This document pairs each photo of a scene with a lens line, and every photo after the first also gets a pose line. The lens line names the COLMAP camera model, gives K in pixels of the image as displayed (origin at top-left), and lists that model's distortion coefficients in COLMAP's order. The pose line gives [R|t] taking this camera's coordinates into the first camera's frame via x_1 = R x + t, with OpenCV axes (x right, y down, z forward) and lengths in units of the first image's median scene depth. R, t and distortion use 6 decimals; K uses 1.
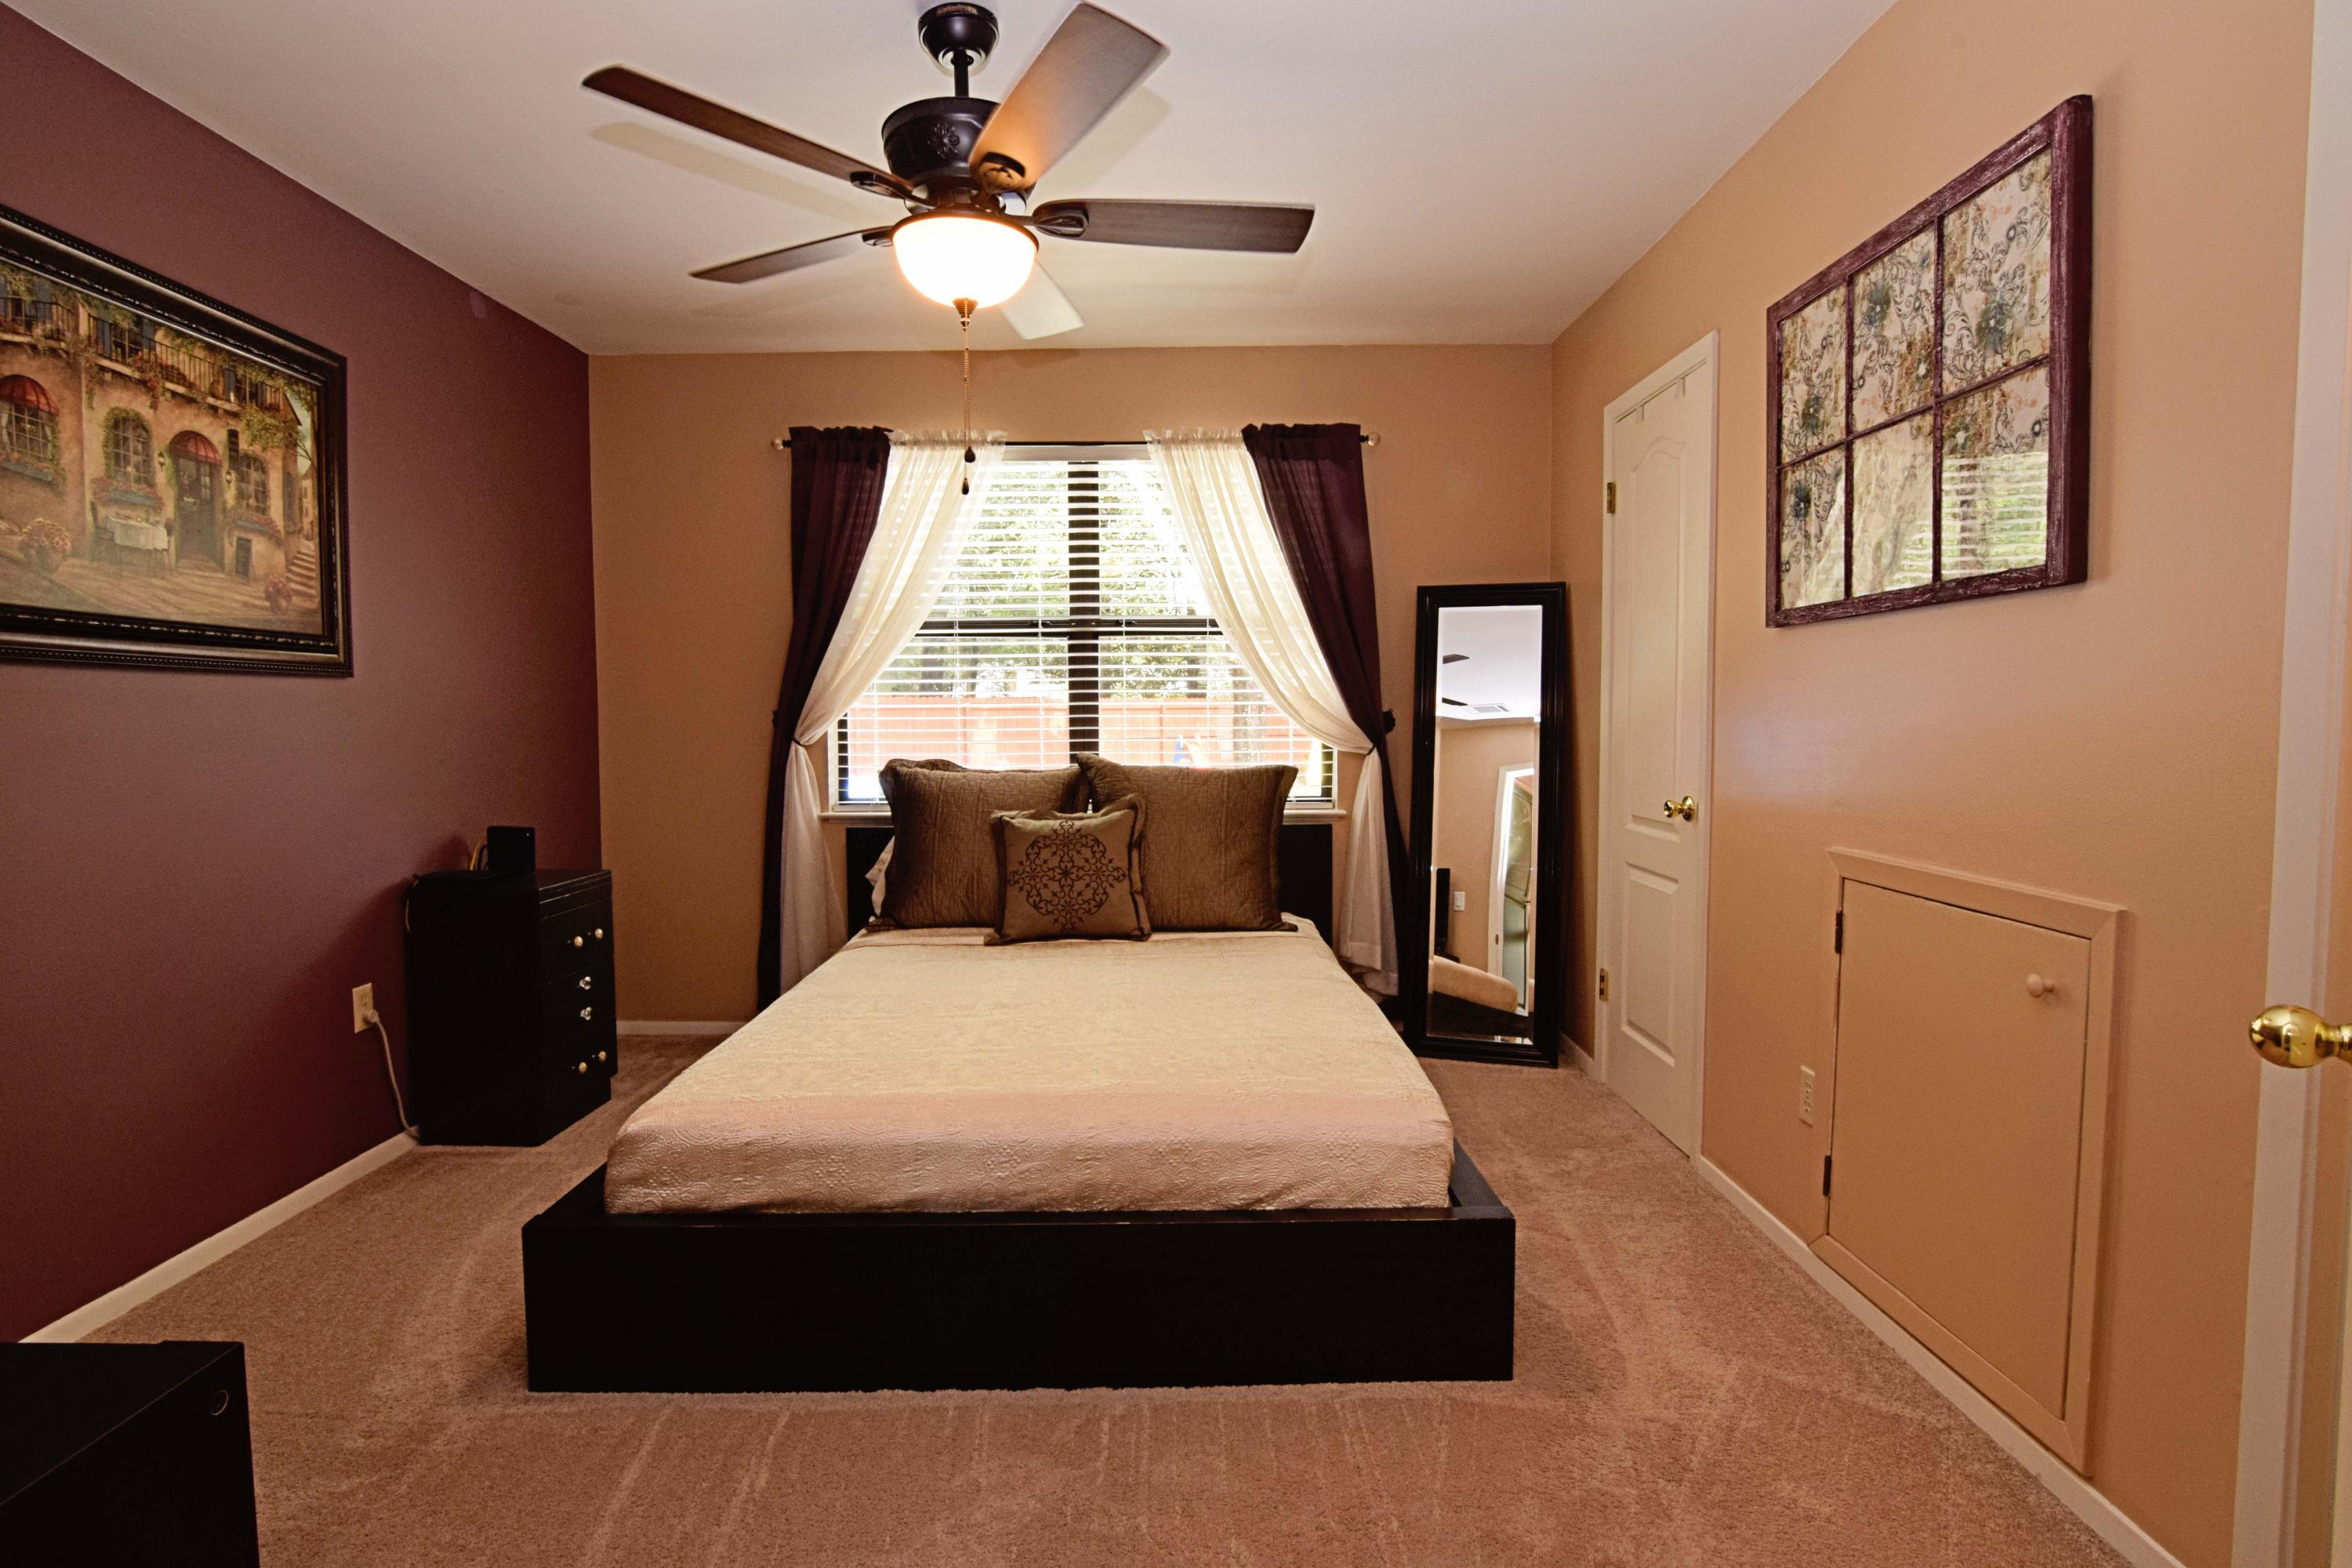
lens RADIAL K [[1145.9, 0, 1176.9], [0, 1145.9, 774.1], [0, 0, 1]] dist [-0.034580, 0.010802]
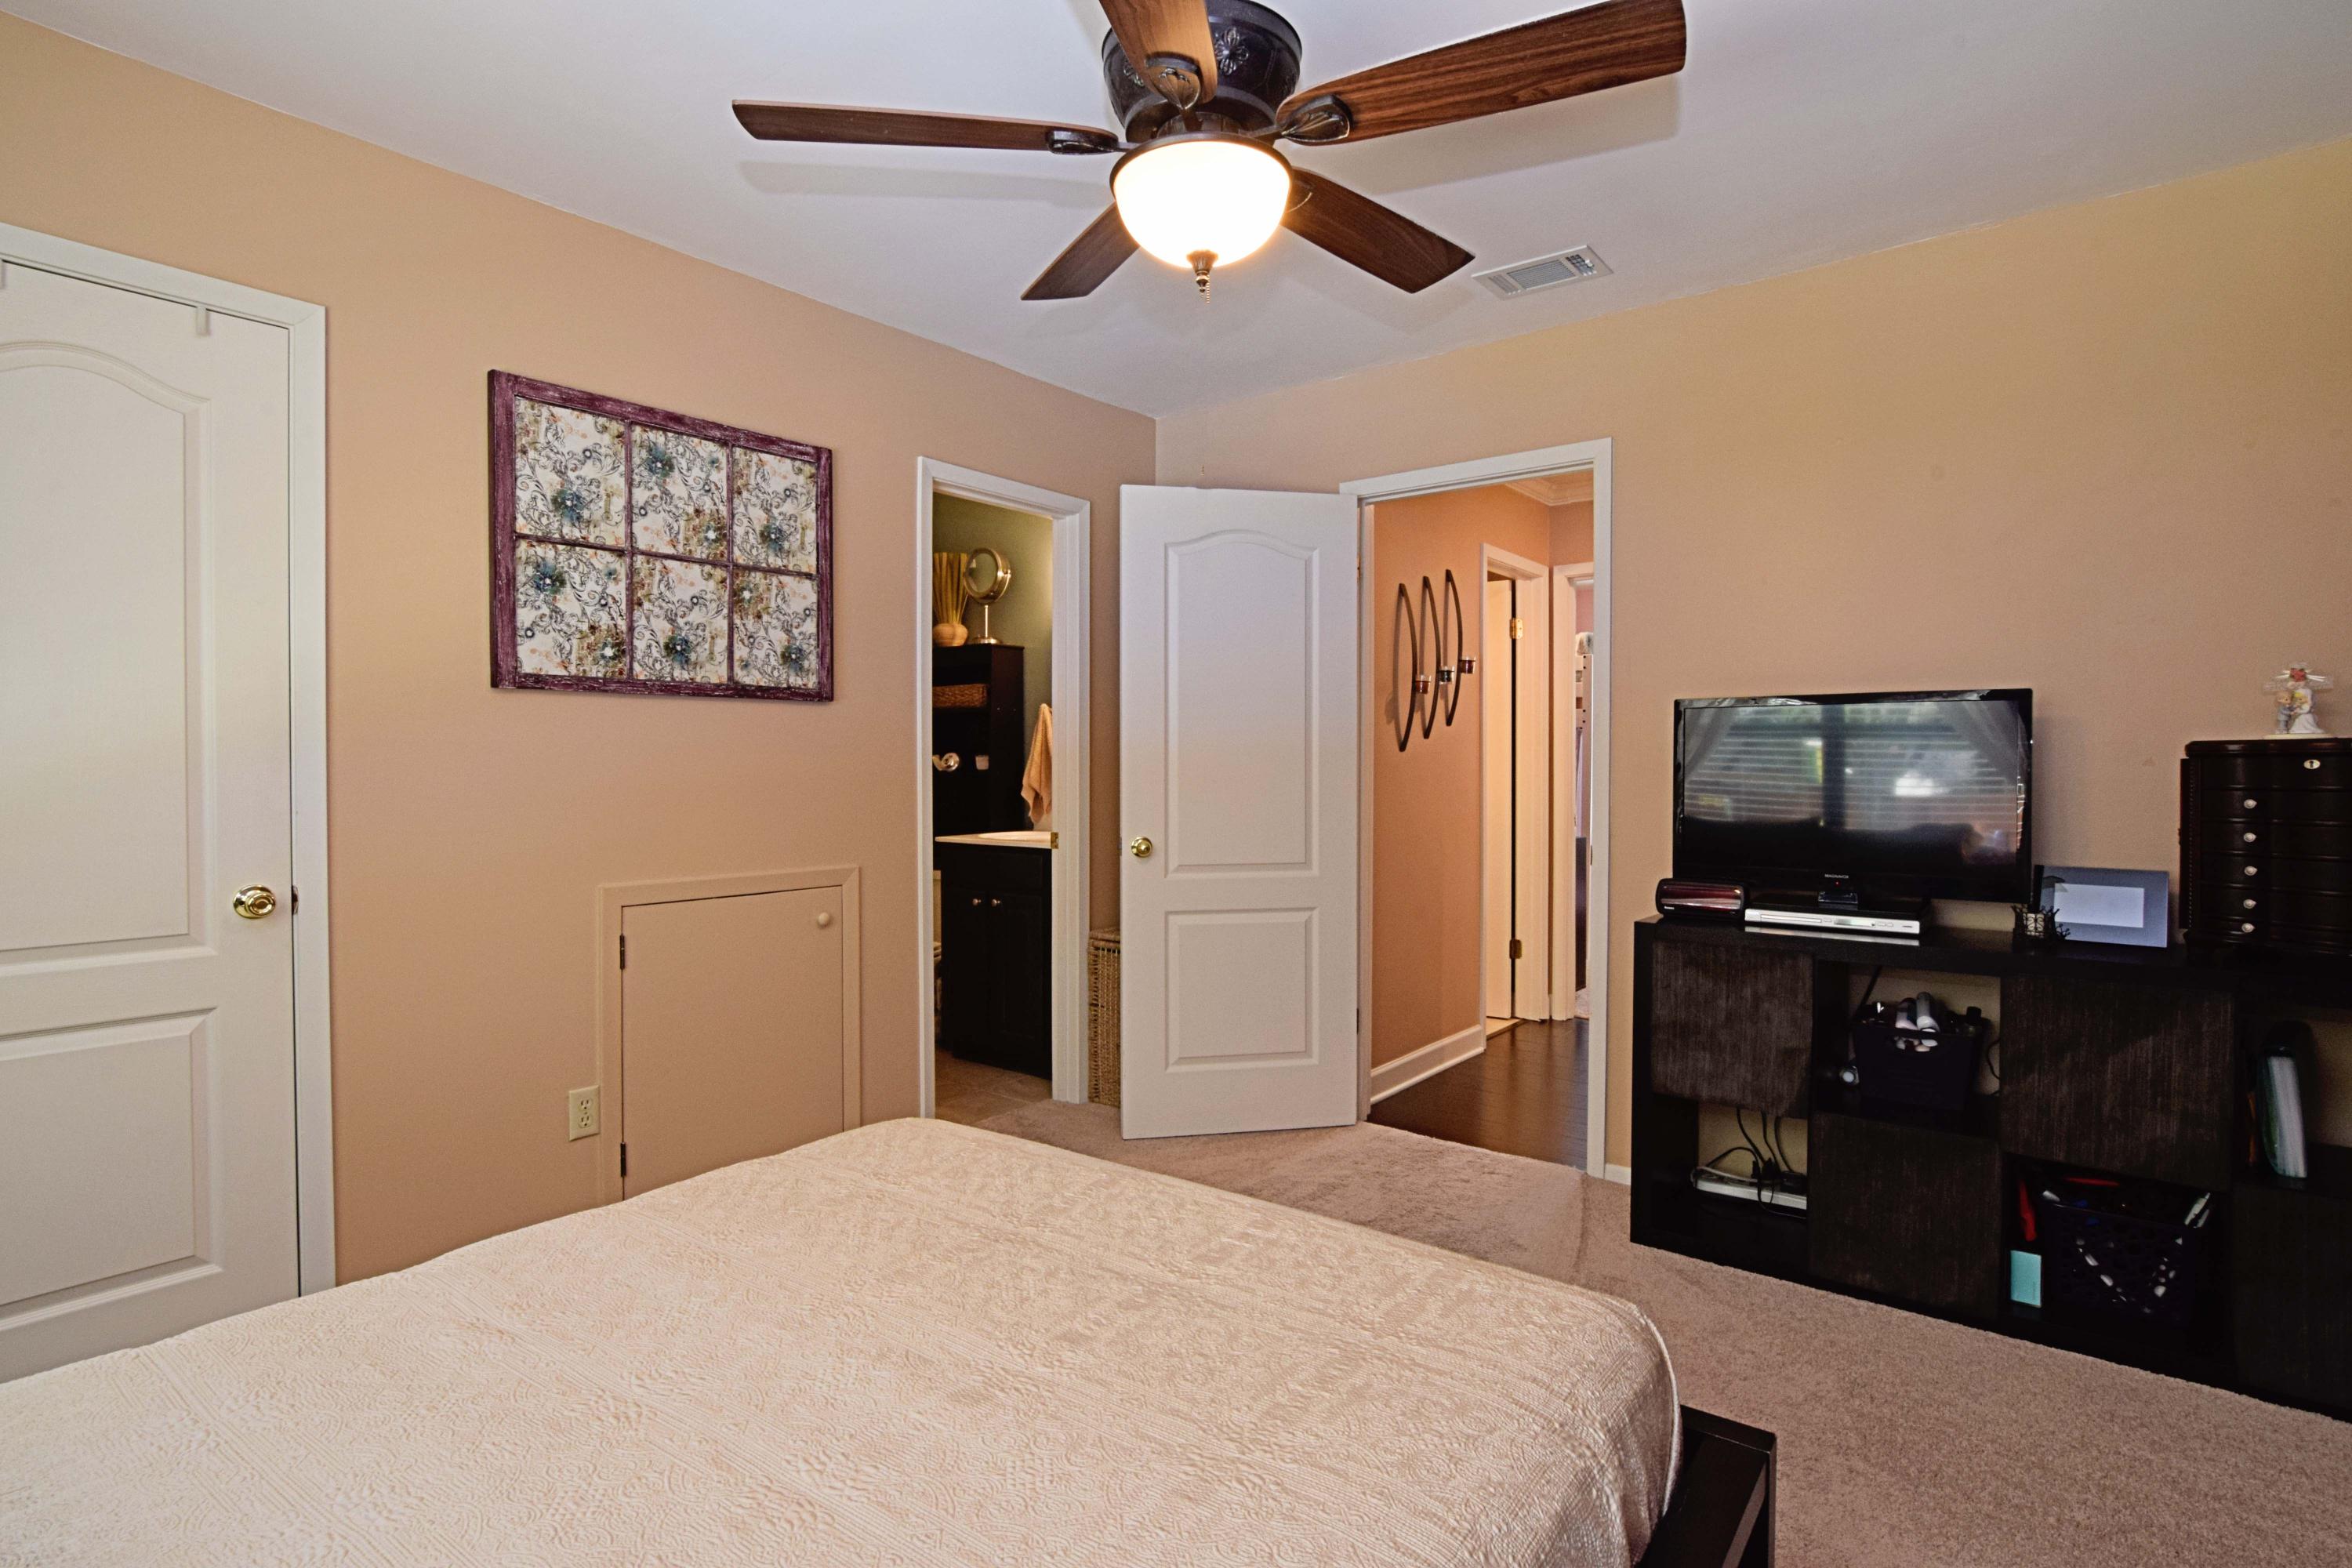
lens RADIAL K [[1145.9, 0, 1176.9], [0, 1145.9, 774.1], [0, 0, 1]] dist [-0.034580, 0.010802]
pose [[-0.778102, 0.001194, 0.628137, -0.696970], [0.039118, 0.998149, 0.046560, -0.091302], [-0.626919, 0.060800, -0.776708, 1.705512]]
